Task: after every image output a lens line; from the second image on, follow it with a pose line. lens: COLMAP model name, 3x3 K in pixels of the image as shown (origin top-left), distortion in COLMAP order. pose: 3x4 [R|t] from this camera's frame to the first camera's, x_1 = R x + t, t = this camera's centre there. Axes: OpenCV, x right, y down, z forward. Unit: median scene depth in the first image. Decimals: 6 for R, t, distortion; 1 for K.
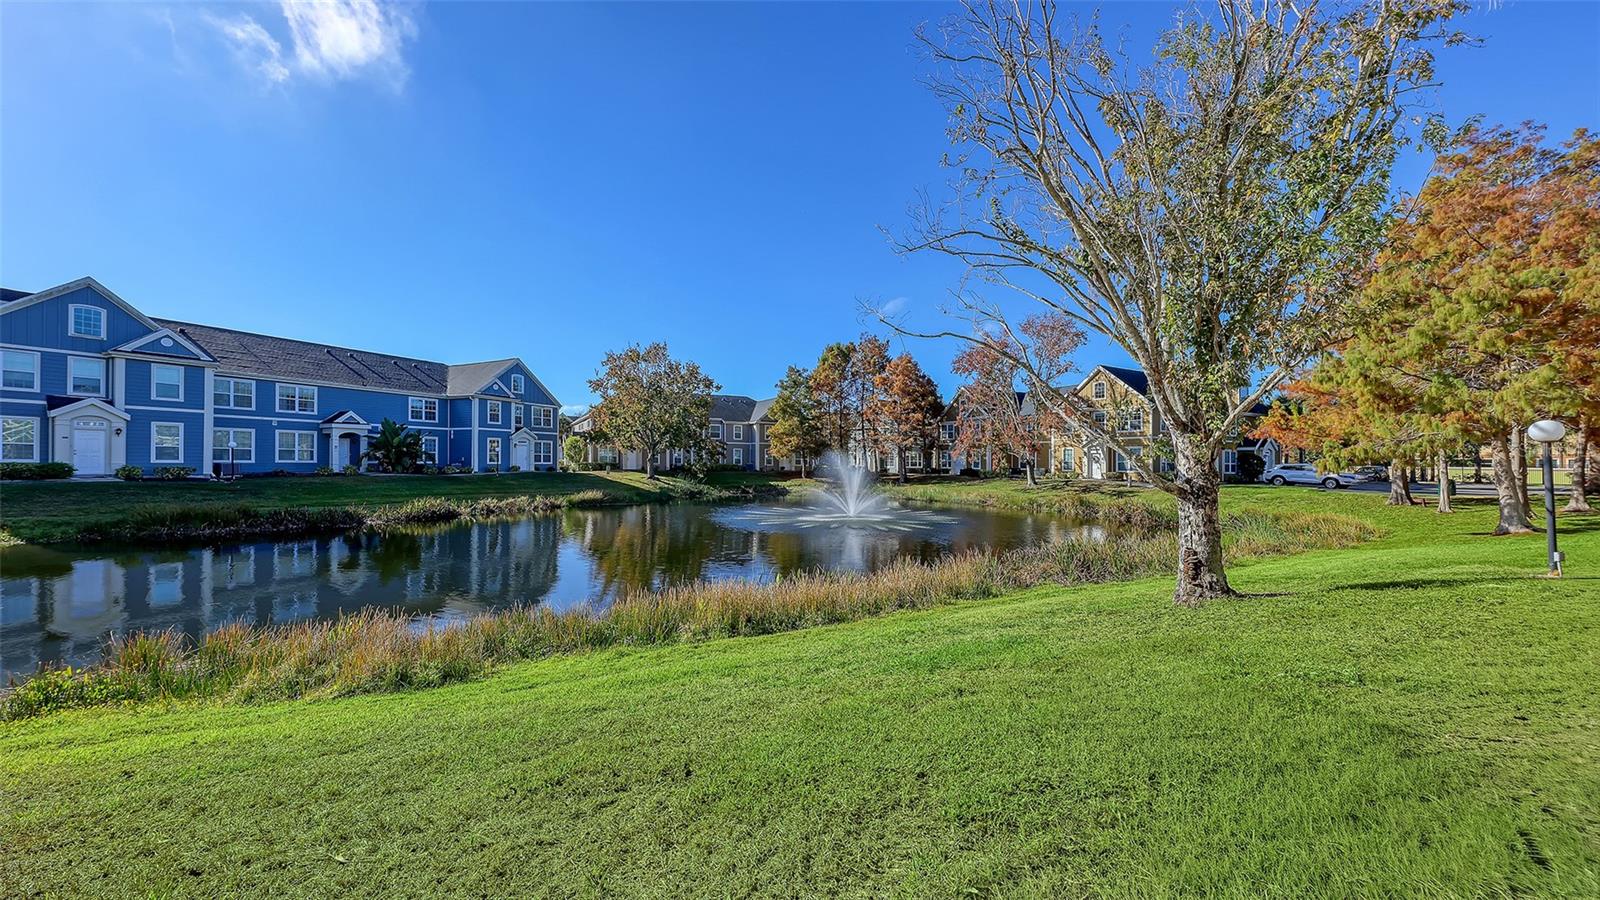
lens RADIAL K [[554.7, 0, 798.6], [0, 554.7, 458.8], [0, 0, 1]] dist [0.000667, 0.000028]
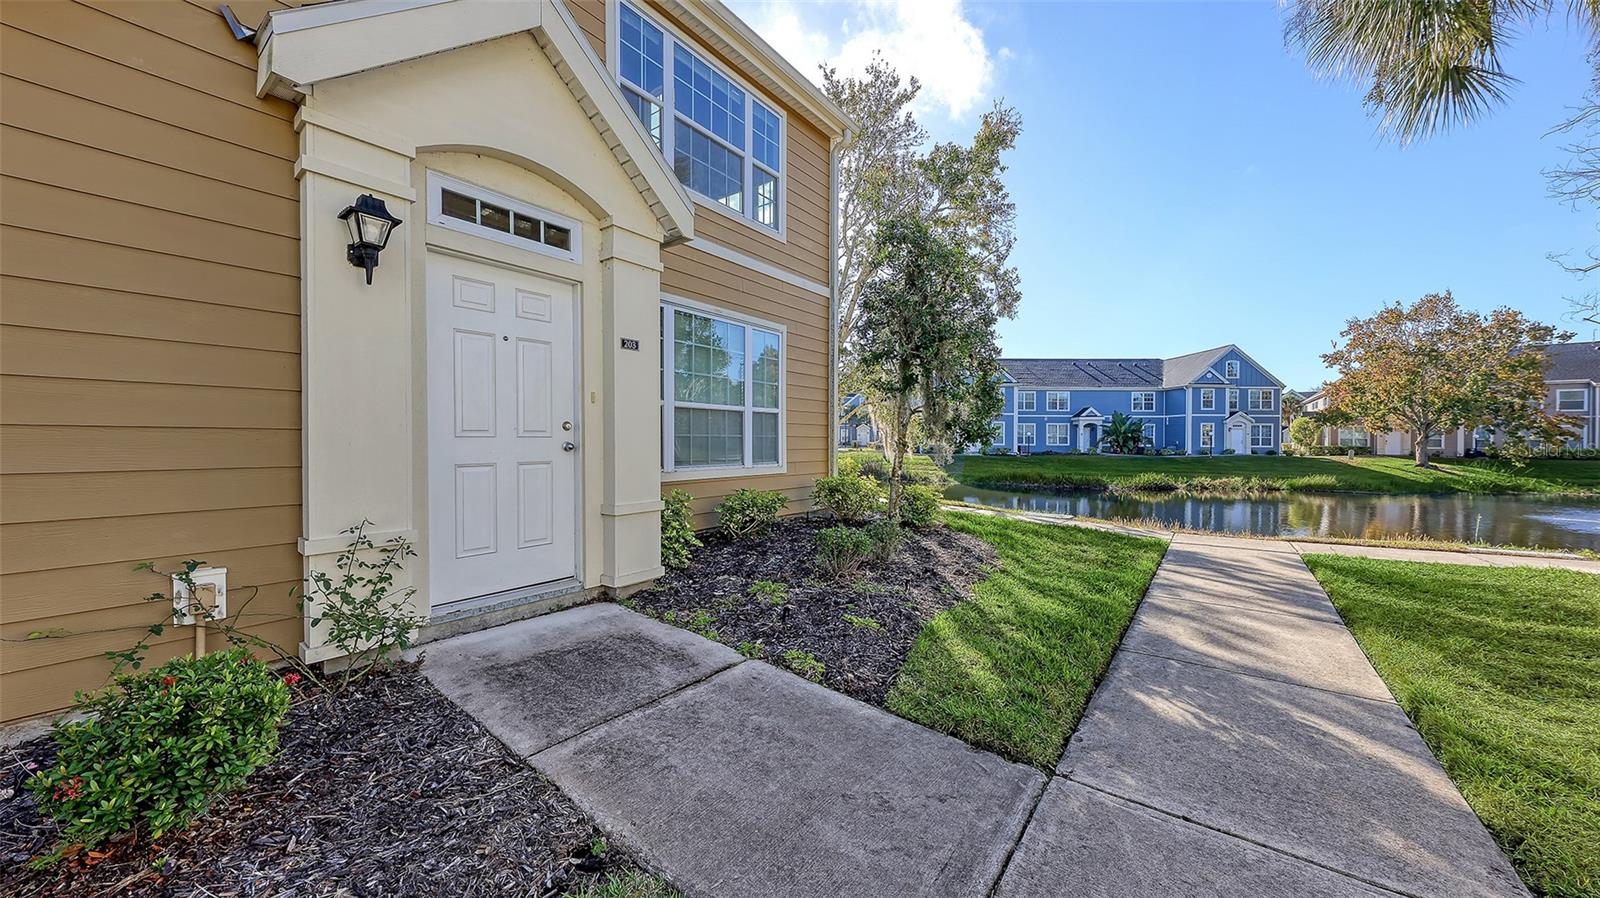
lens RADIAL K [[558.6, 0, 791.6], [0, 558.6, 448.5], [0, 0, 1]] dist [-0.000687, -0.000444]
pose [[0.417692, 0.006449, -0.908566, 0.094350], [0.003133, 0.999959, 0.008538, 0.000267], [0.908583, -0.006413, 0.417654, -0.178027]]
